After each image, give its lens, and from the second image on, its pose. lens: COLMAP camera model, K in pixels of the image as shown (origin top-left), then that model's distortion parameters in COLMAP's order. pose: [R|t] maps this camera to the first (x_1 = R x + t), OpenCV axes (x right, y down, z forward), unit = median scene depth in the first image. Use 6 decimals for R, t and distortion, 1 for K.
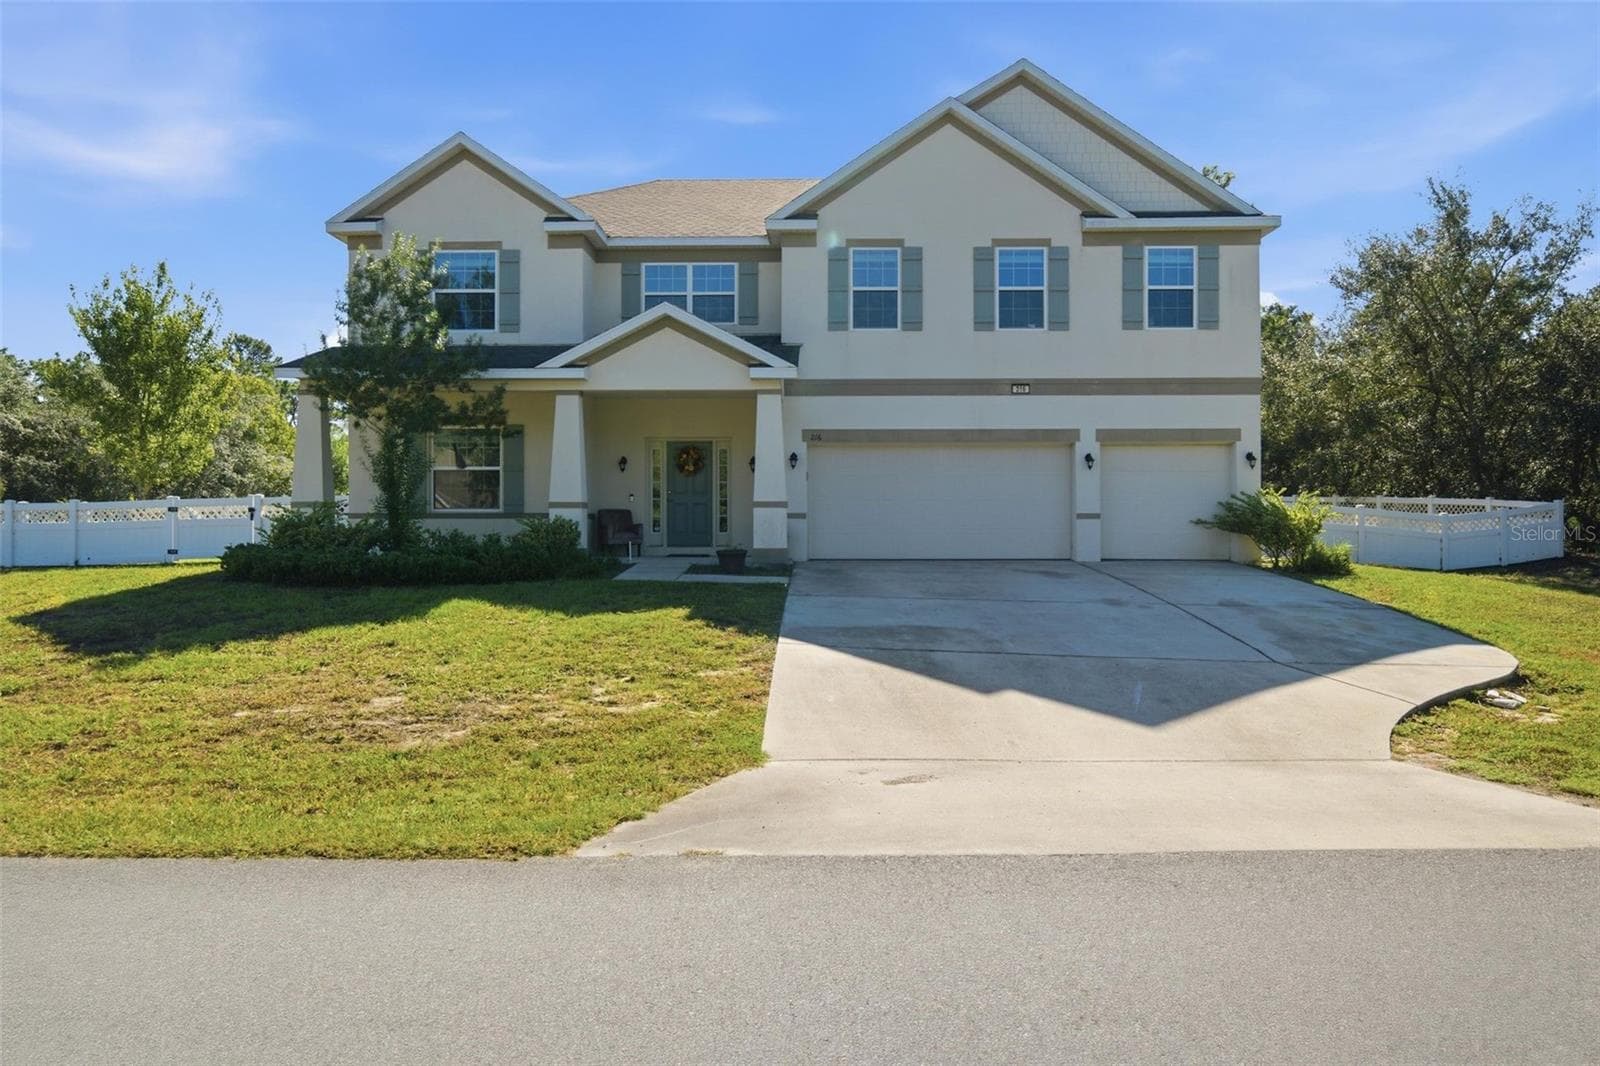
lens RADIAL K [[1014.1, 0, 793.1], [0, 1014.1, 548.9], [0, 0, 1]] dist [-0.009670, 0.000815]
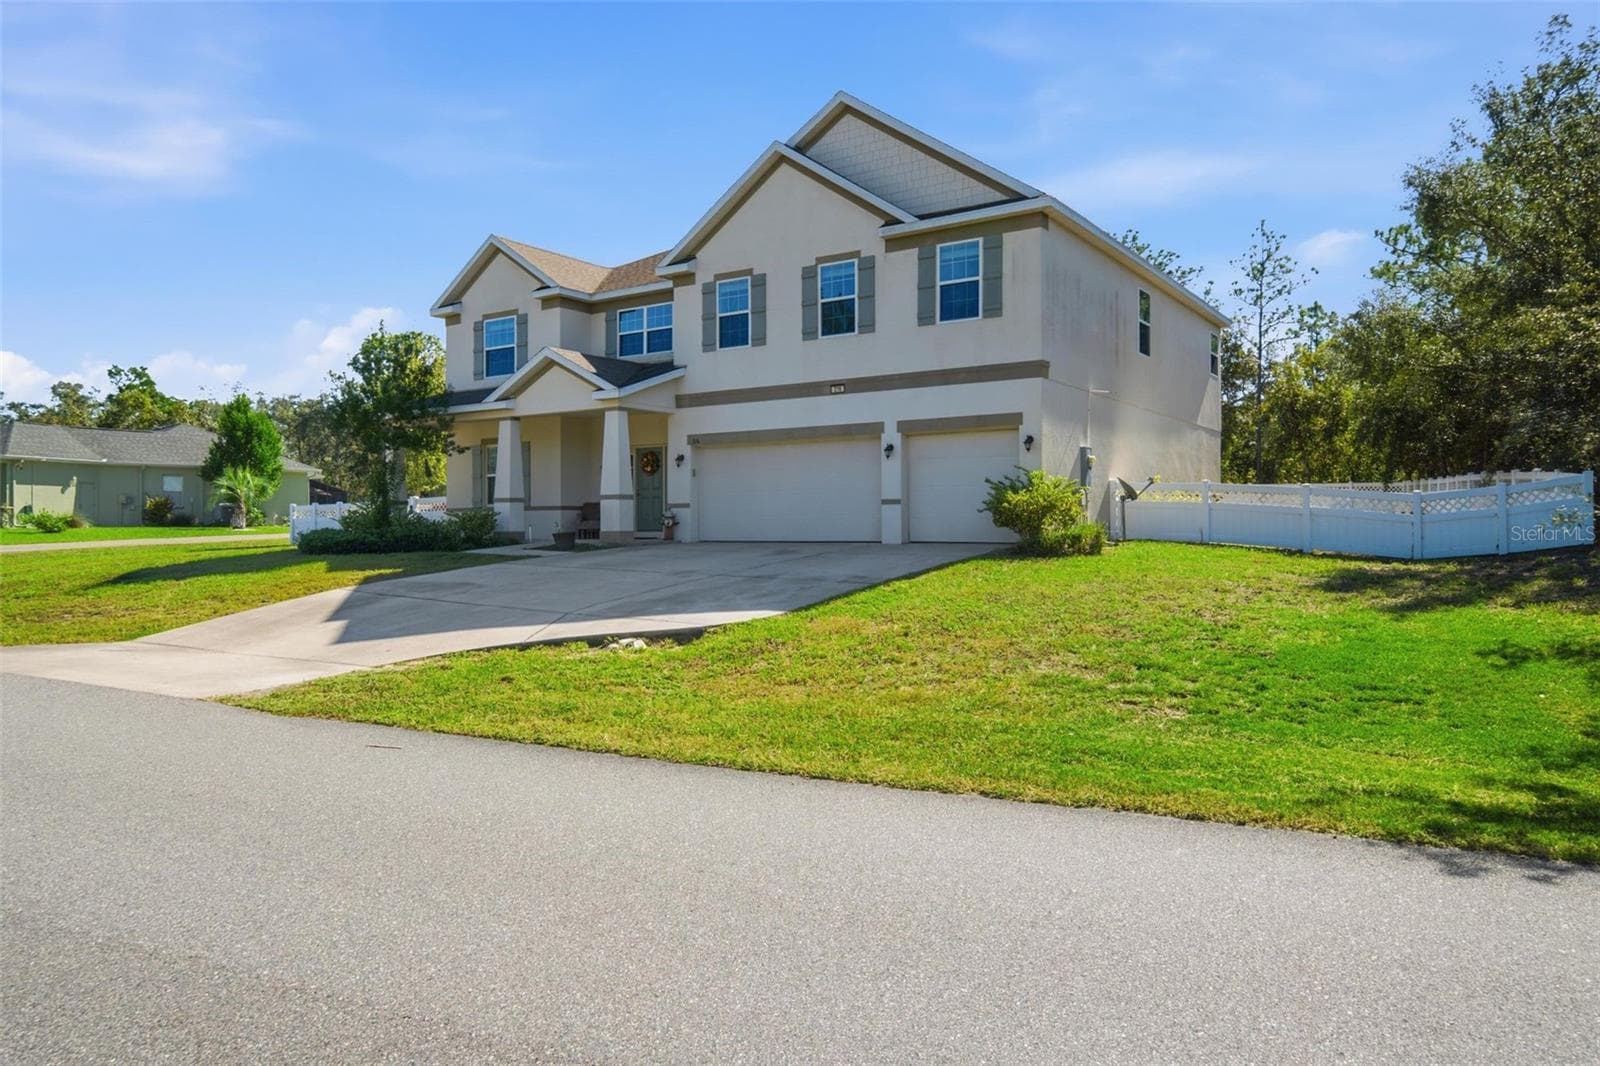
lens RADIAL K [[1064.6, 0, 795.4], [0, 1064.6, 521.2], [0, 0, 1]] dist [-0.008035, -0.001273]
pose [[0.837730, -0.003634, -0.546072, 0.823713], [-0.001106, 0.999965, -0.008350, -0.002544], [0.546083, 0.007599, 0.837697, -0.004048]]
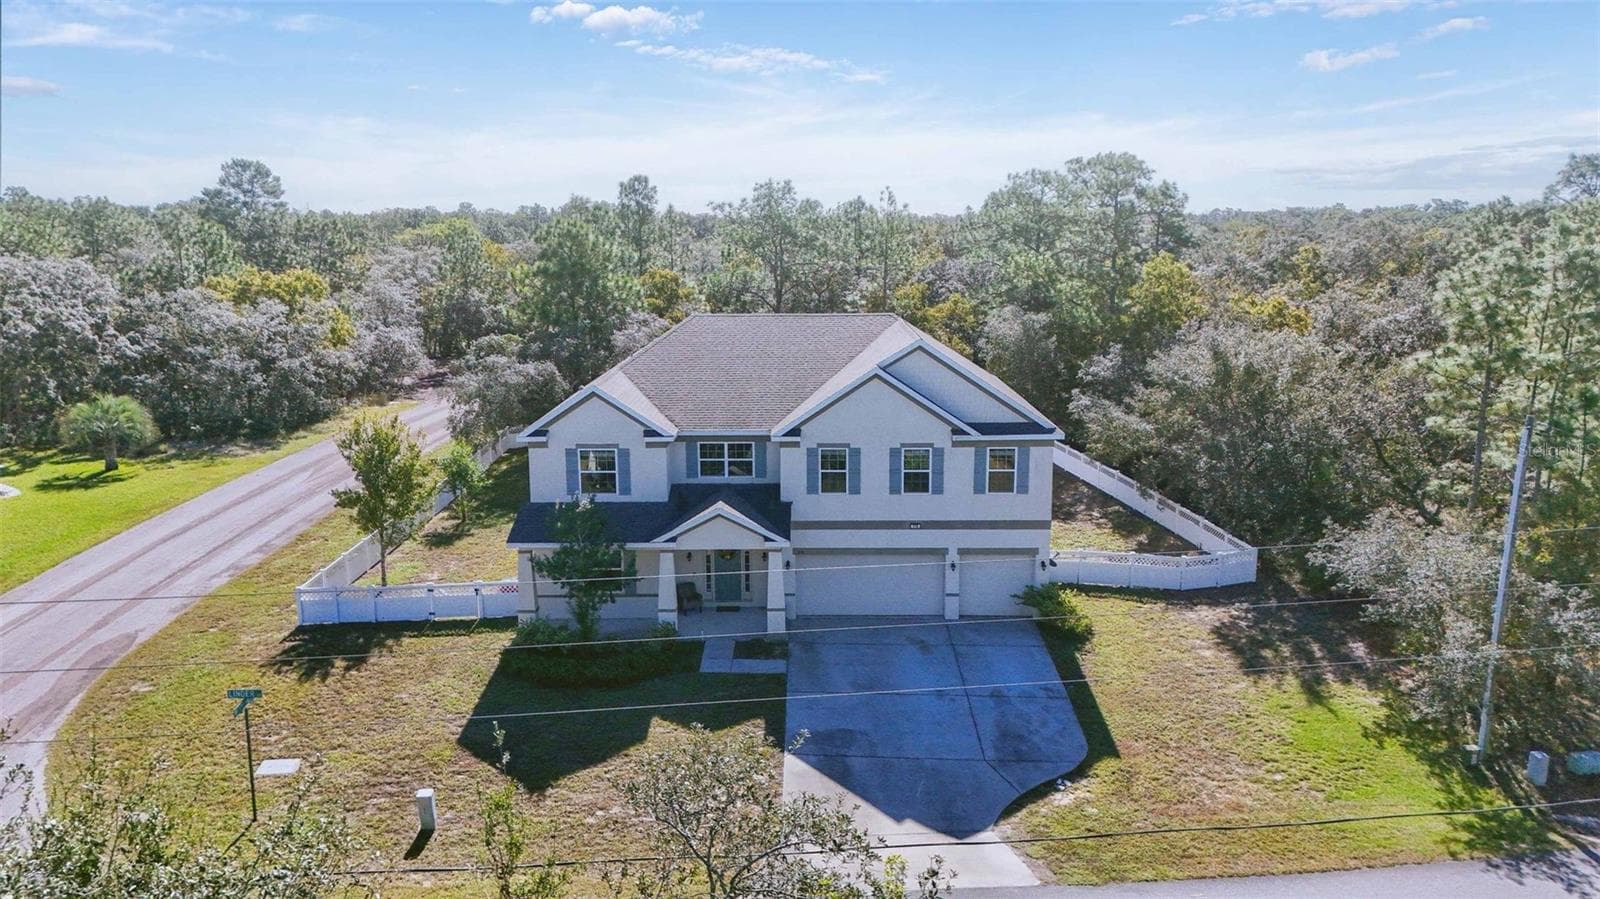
lens RADIAL K [[1145.5, 0, 794.7], [0, 1145.5, 440.3], [0, 0, 1]] dist [0.038002, -0.032778]
pose [[0.999914, -0.006409, 0.011433, -0.008996], [0.004209, 0.983113, 0.182953, -0.672965], [-0.012413, -0.182889, 0.983055, -0.940352]]
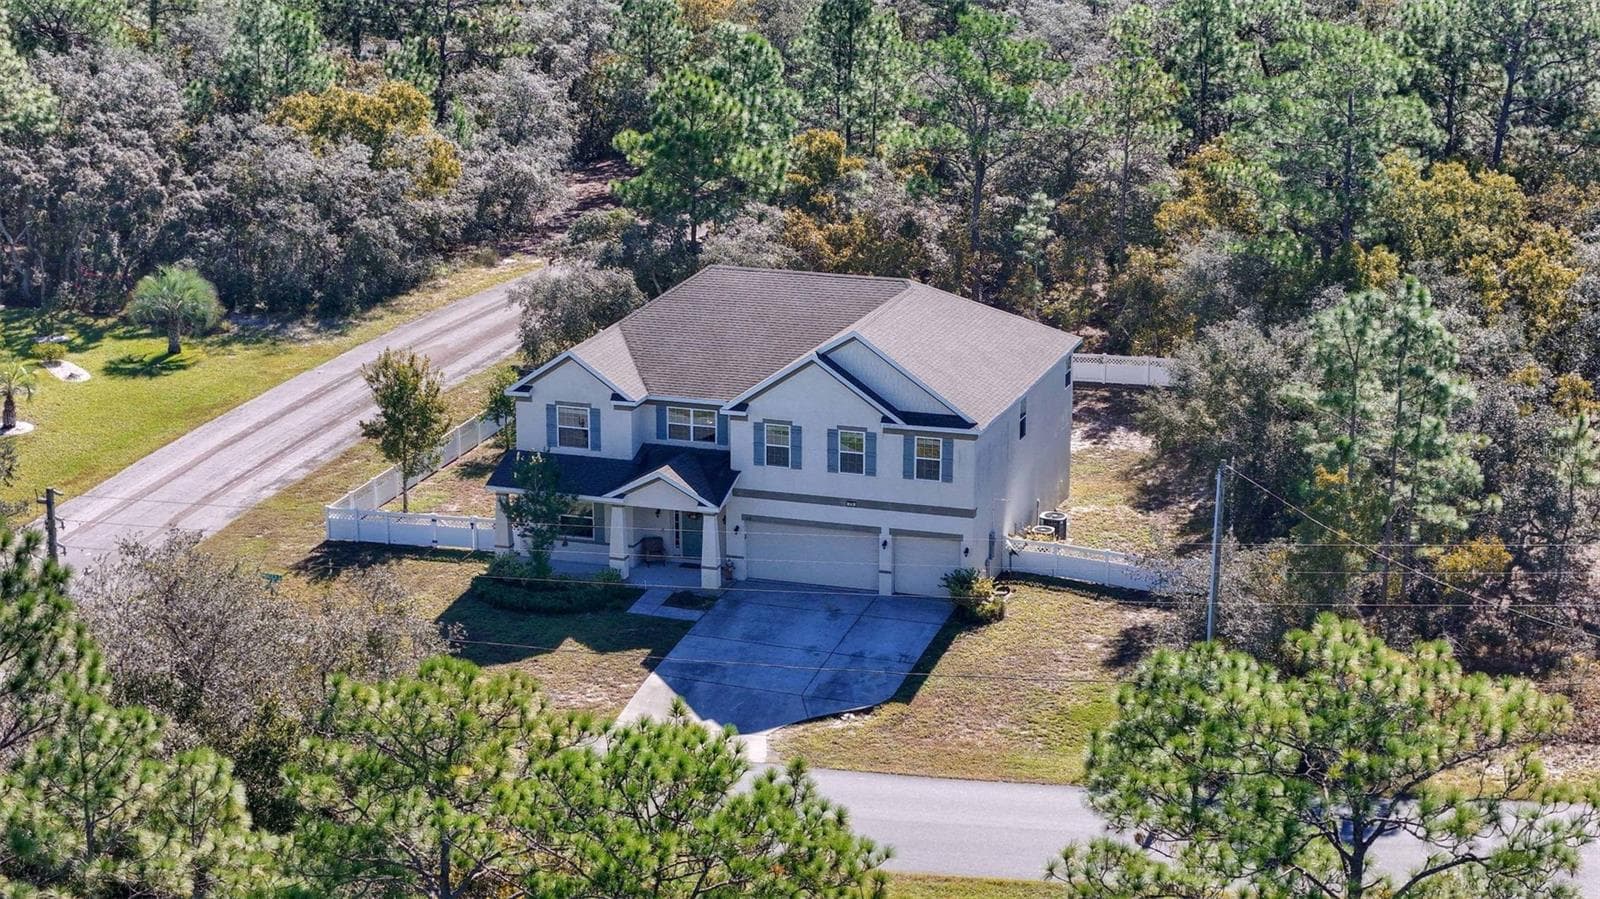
lens RADIAL K [[3047.5, 0, 805.0], [0, 3047.5, 441.9], [0, 0, 1]] dist [-0.258401, 0.000000]
pose [[0.954655, 0.079735, -0.286839, 1.748135], [-0.002136, 0.965277, 0.261218, -1.738109], [0.297707, -0.248760, 0.921677, -4.183737]]
